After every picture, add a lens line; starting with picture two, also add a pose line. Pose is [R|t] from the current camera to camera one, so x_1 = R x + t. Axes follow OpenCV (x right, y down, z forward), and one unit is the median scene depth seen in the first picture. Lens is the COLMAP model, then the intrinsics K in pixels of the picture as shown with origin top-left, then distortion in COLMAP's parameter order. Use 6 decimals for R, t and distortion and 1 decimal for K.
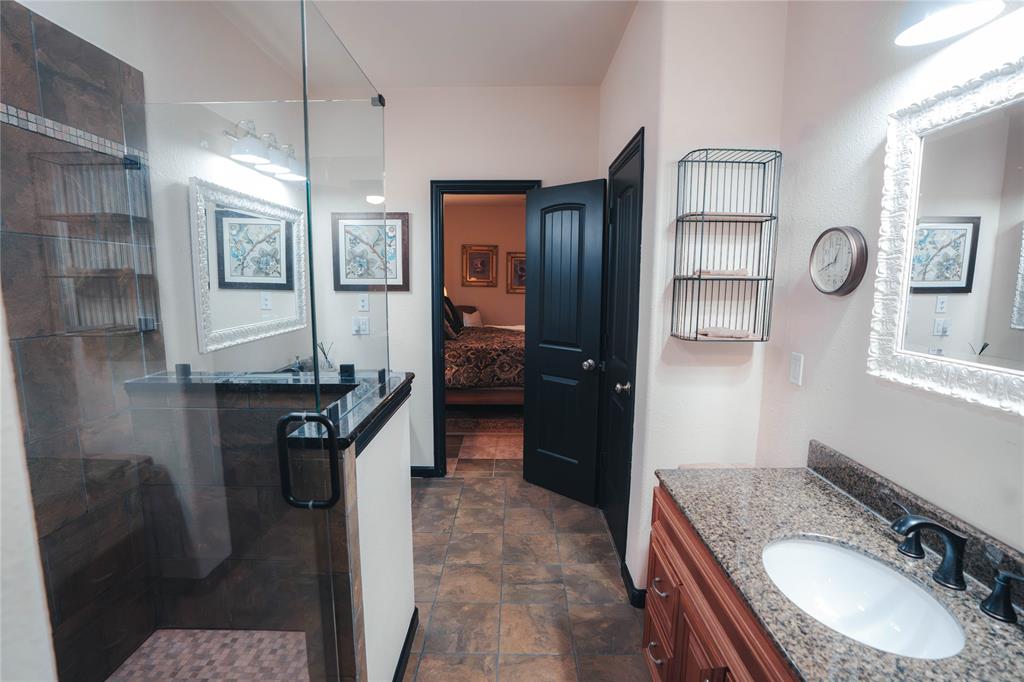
lens RADIAL K [[472.0, 0, 509.2], [0, 472.0, 339.3], [0, 0, 1]] dist [-0.038525, 0.000195]
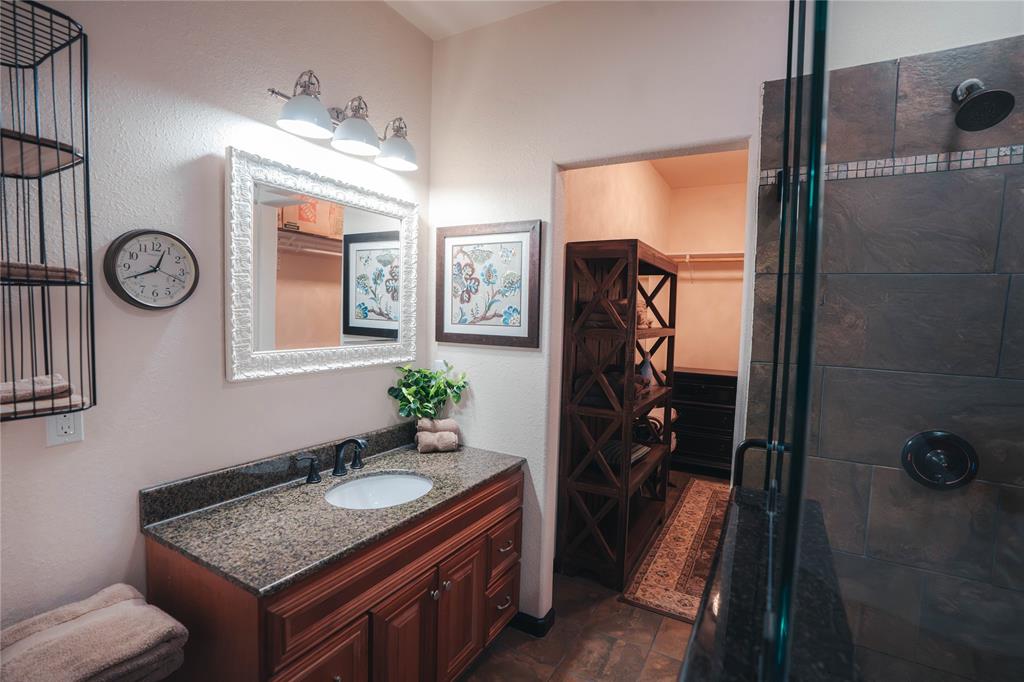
lens RADIAL K [[472.0, 0, 509.0], [0, 472.0, 340.0], [0, 0, 1]] dist [-0.038525, 0.000195]
pose [[-0.867868, -0.057578, 0.493446, -0.341899], [0.034312, 0.983942, 0.175160, -0.198431], [-0.495608, 0.168947, -0.851956, 1.676445]]
